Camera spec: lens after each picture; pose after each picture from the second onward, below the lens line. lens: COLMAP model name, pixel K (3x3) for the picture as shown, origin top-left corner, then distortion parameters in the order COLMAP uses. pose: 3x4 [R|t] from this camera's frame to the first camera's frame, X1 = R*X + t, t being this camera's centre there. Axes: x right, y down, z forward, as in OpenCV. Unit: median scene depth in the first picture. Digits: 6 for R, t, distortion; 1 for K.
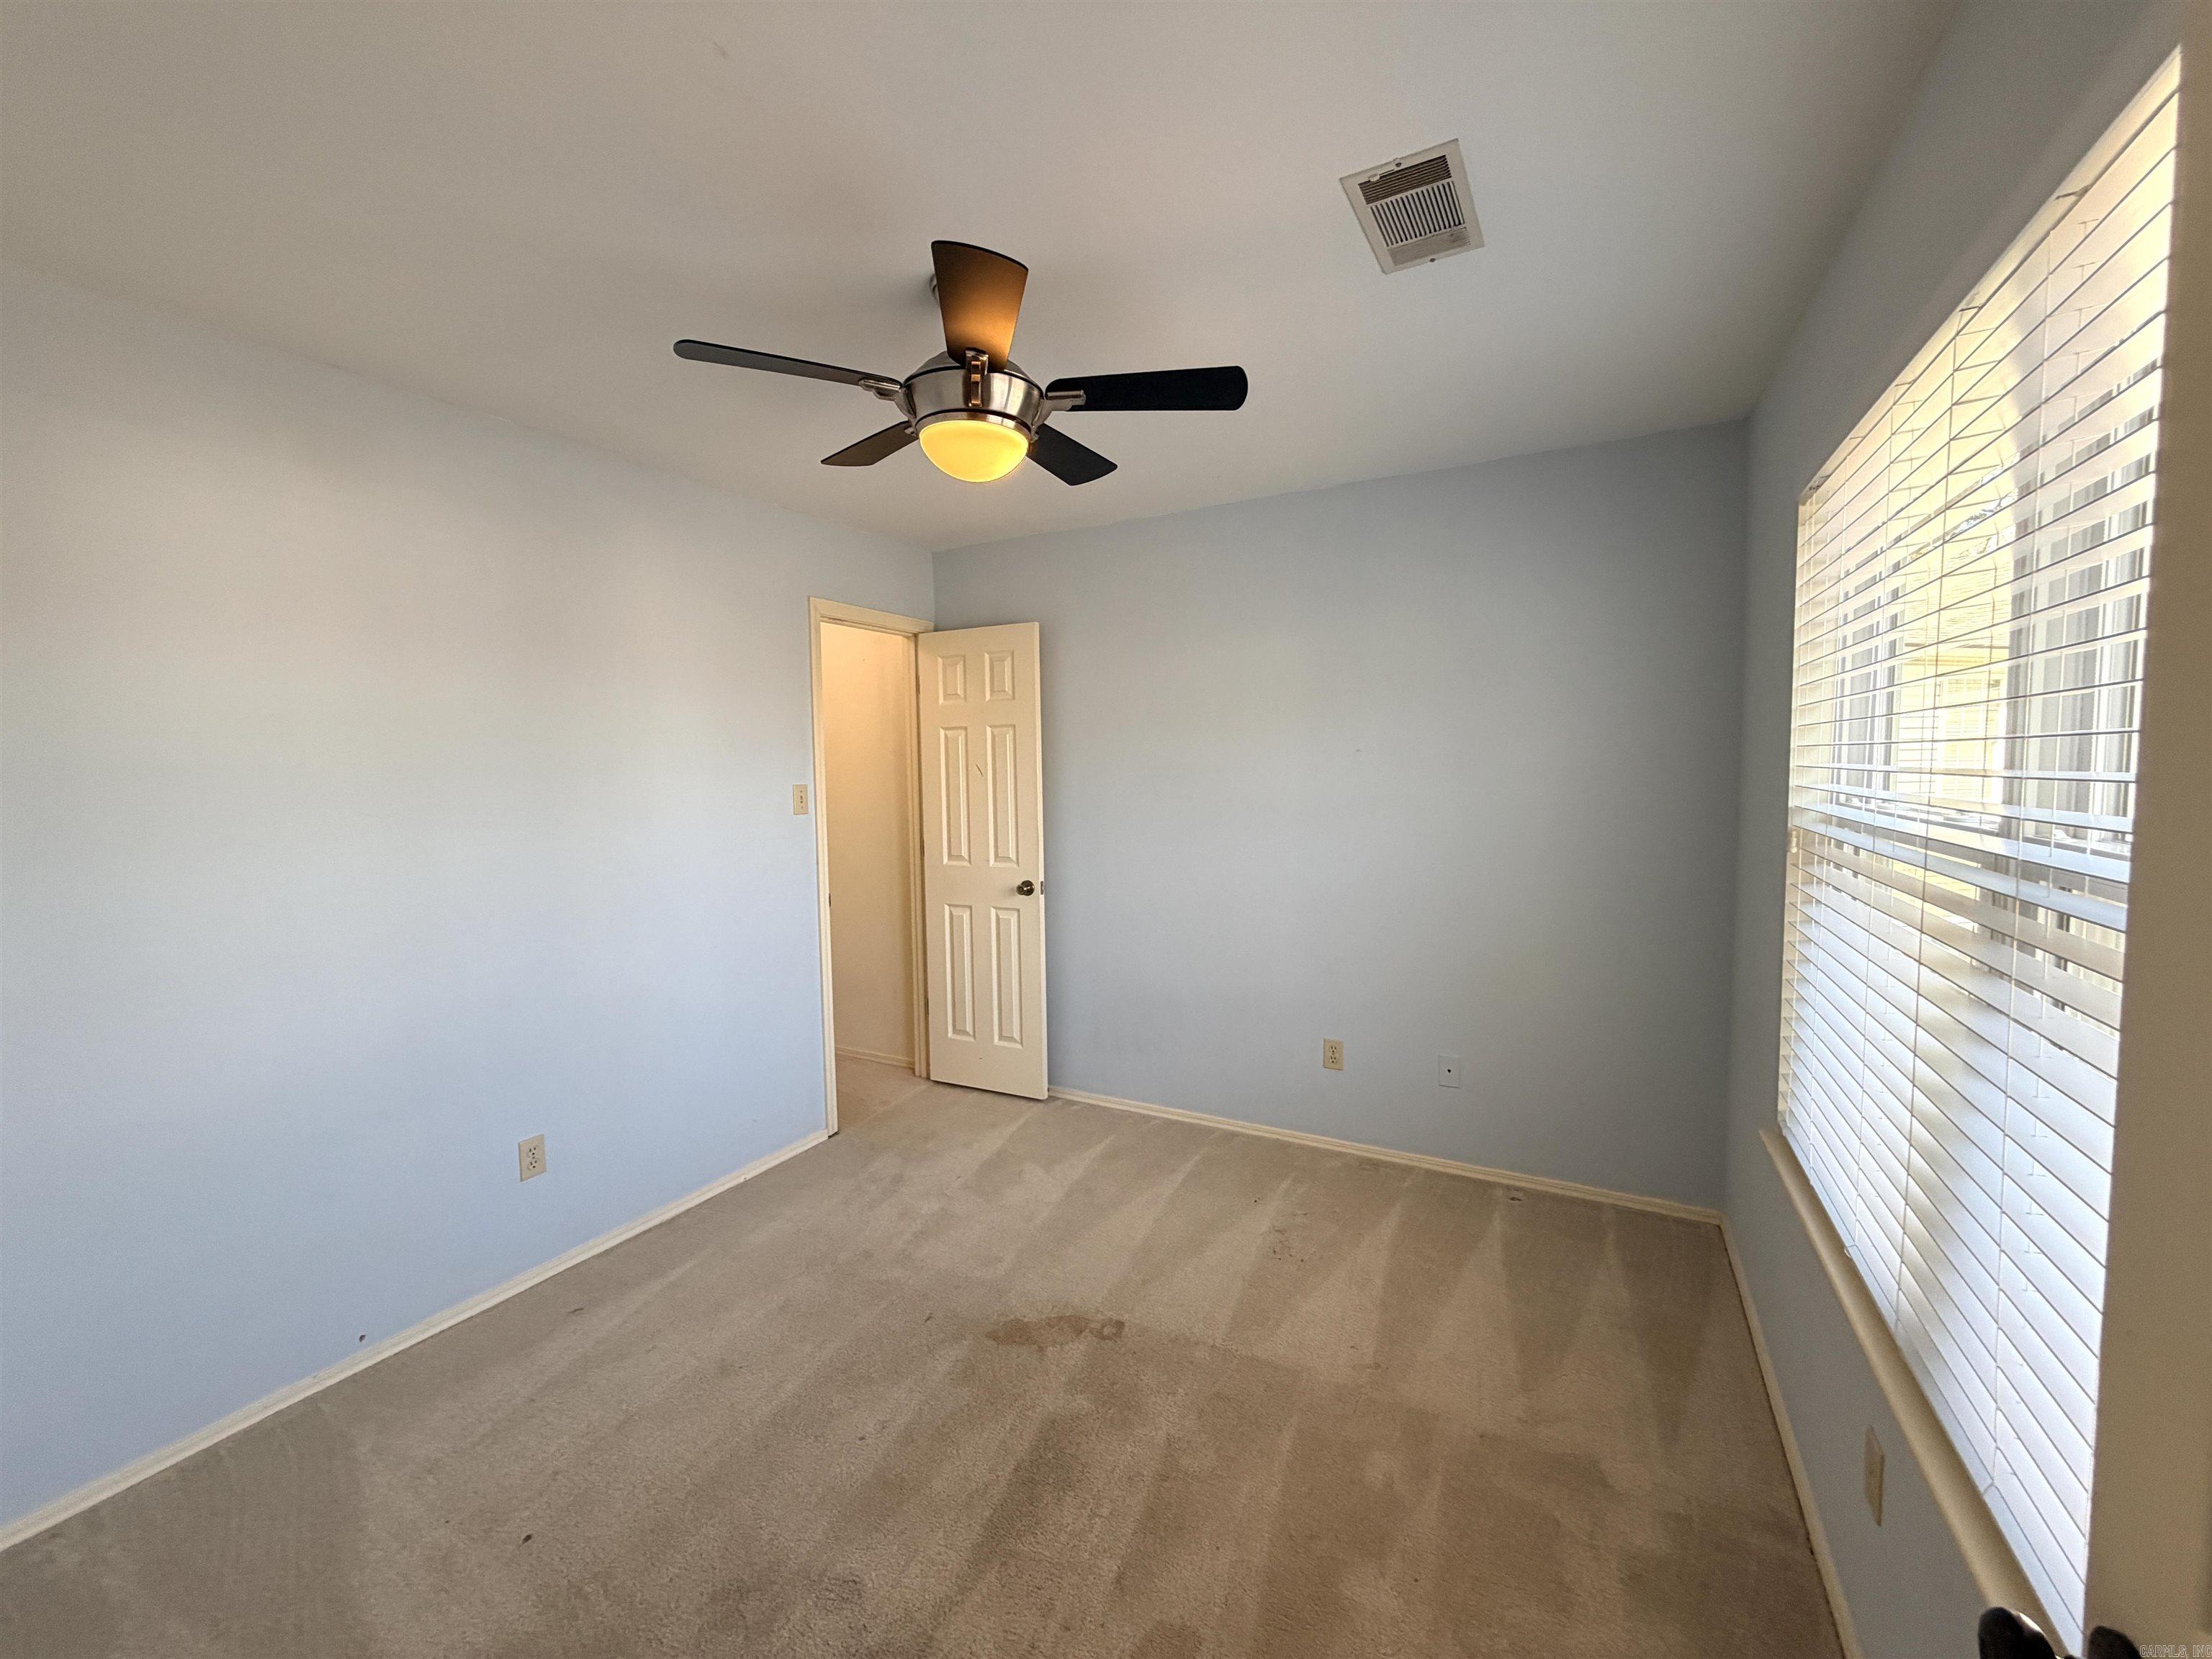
lens RADIAL K [[885.0, 0, 1102.2], [0, 885.0, 823.3], [0, 0, 1]] dist [0.000399, -0.000581]
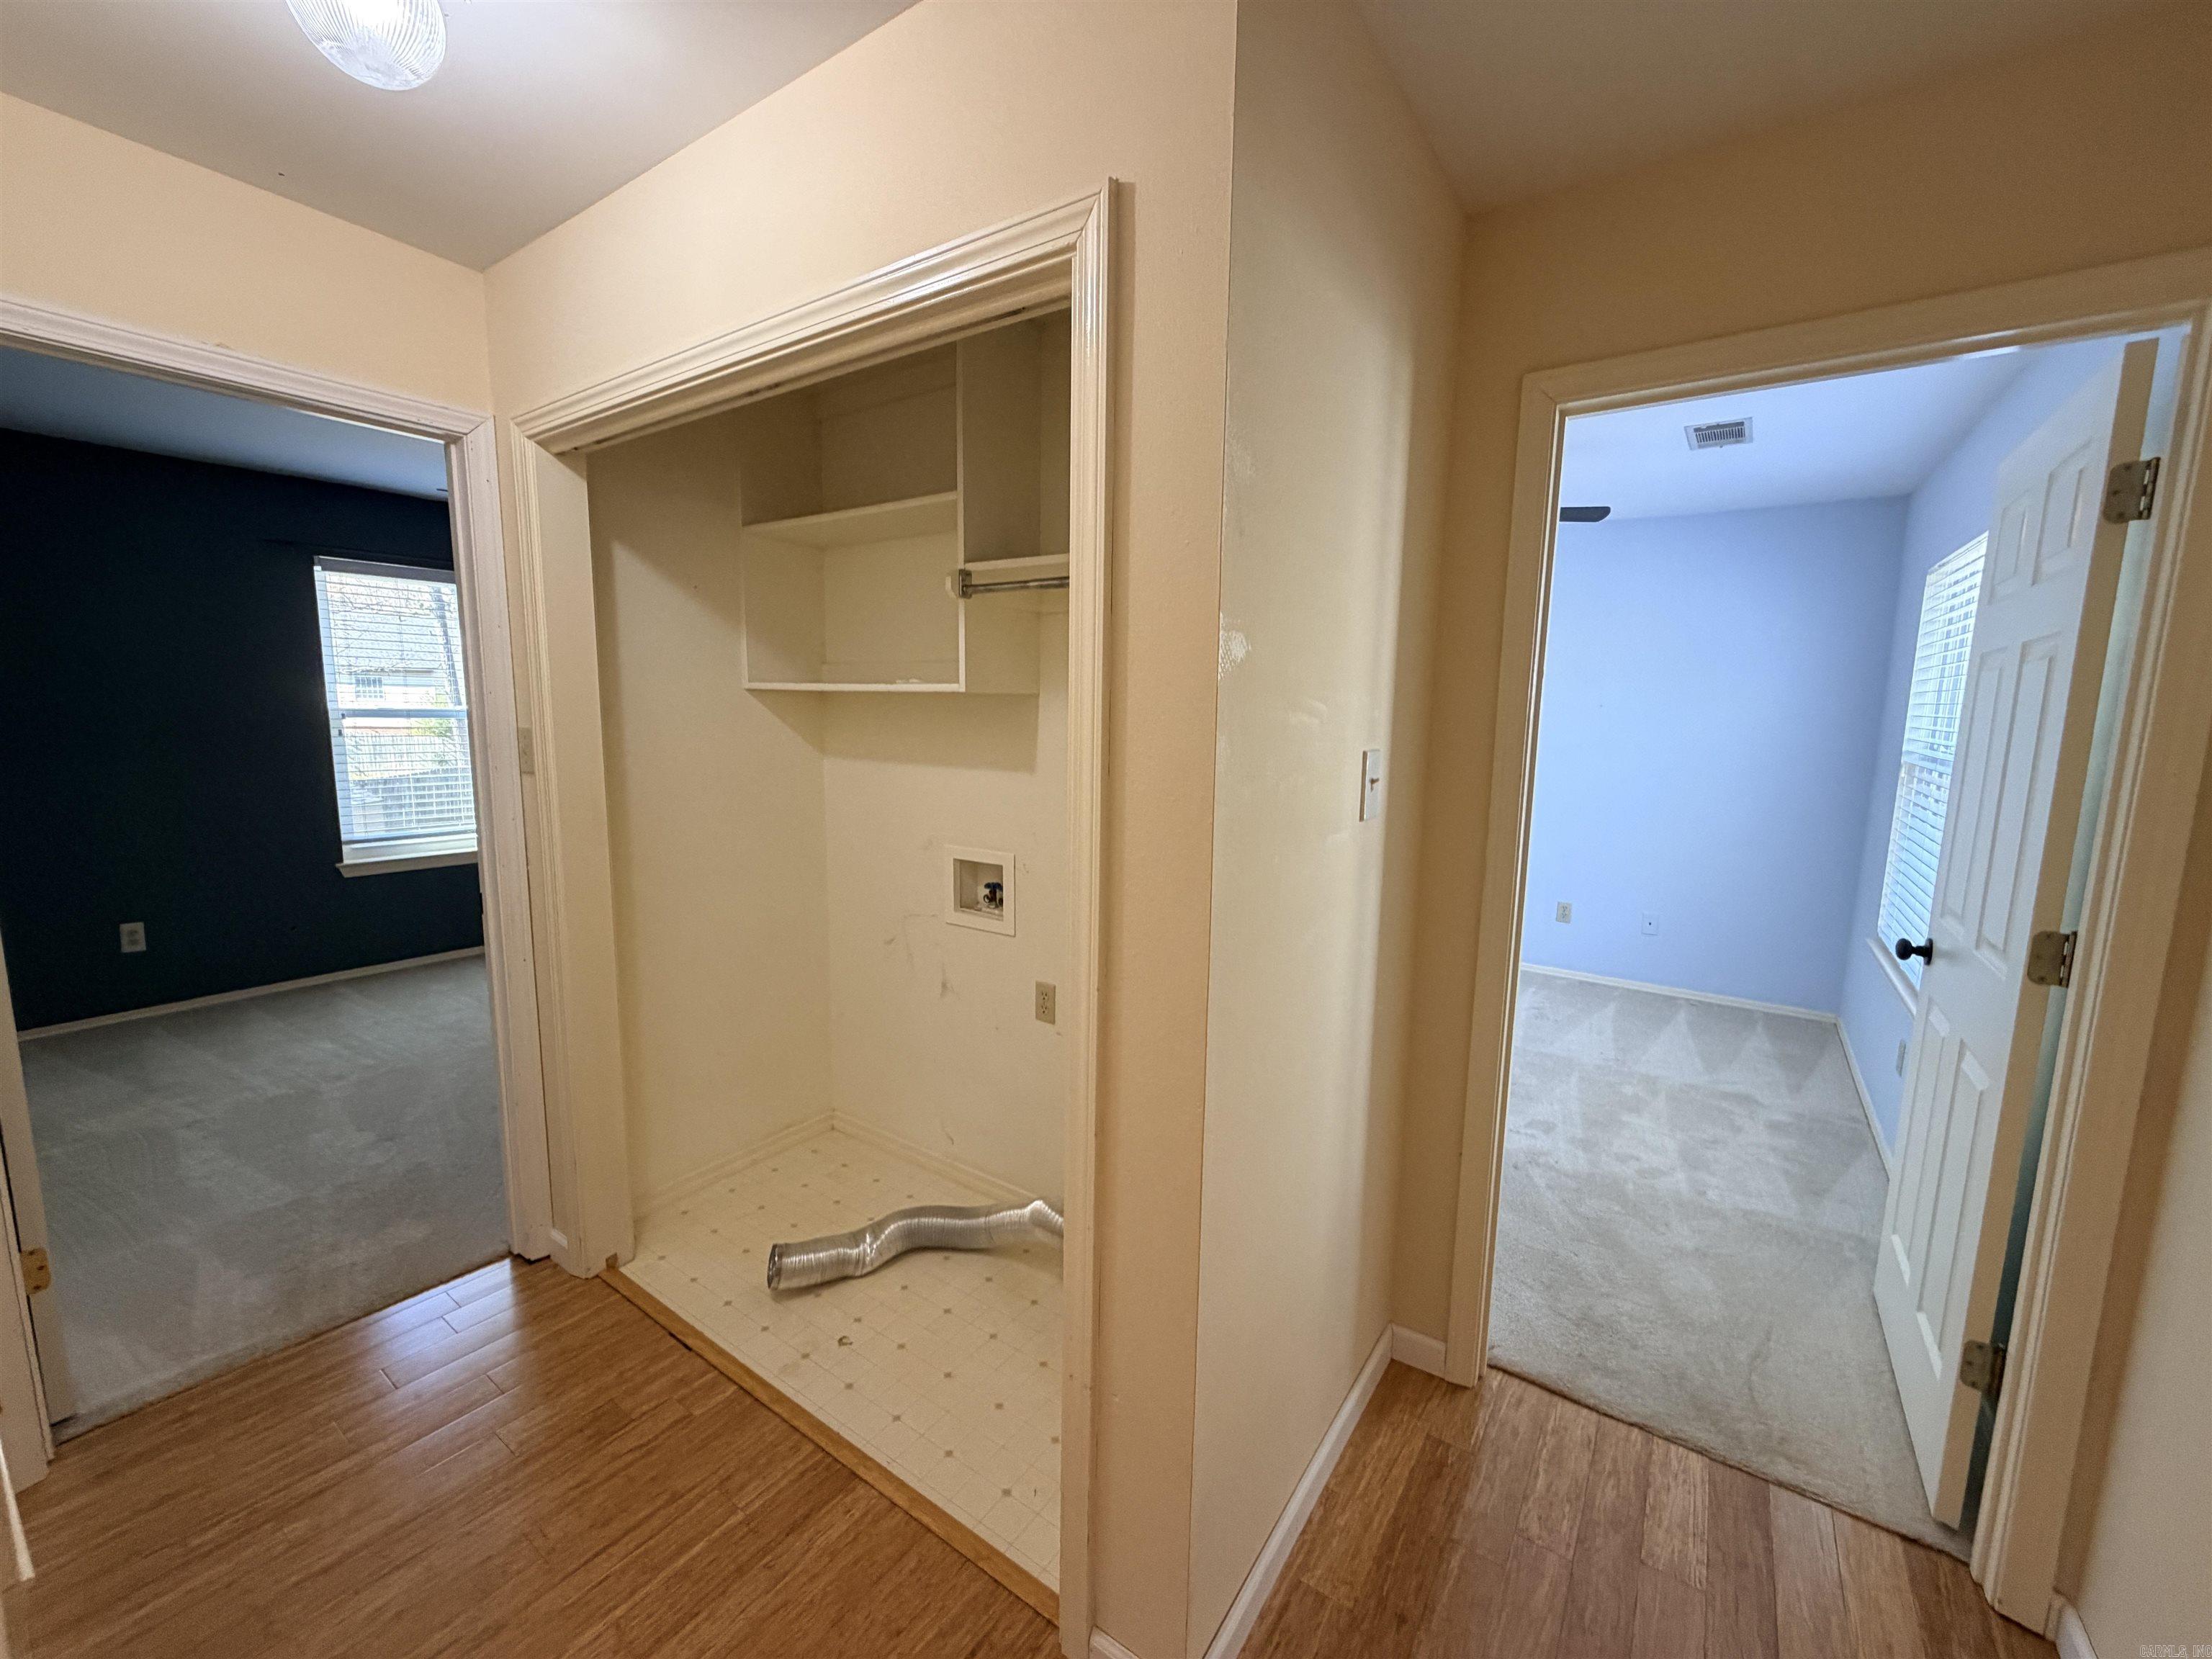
lens RADIAL K [[885.0, 0, 1104.0], [0, 885.0, 824.1], [0, 0, 1]] dist [0.000399, -0.000581]
pose [[0.993198, 0.045968, -0.106981, -0.540785], [-0.037878, 0.996353, 0.076465, 0.047840], [0.110105, -0.071892, 0.991316, -0.829549]]
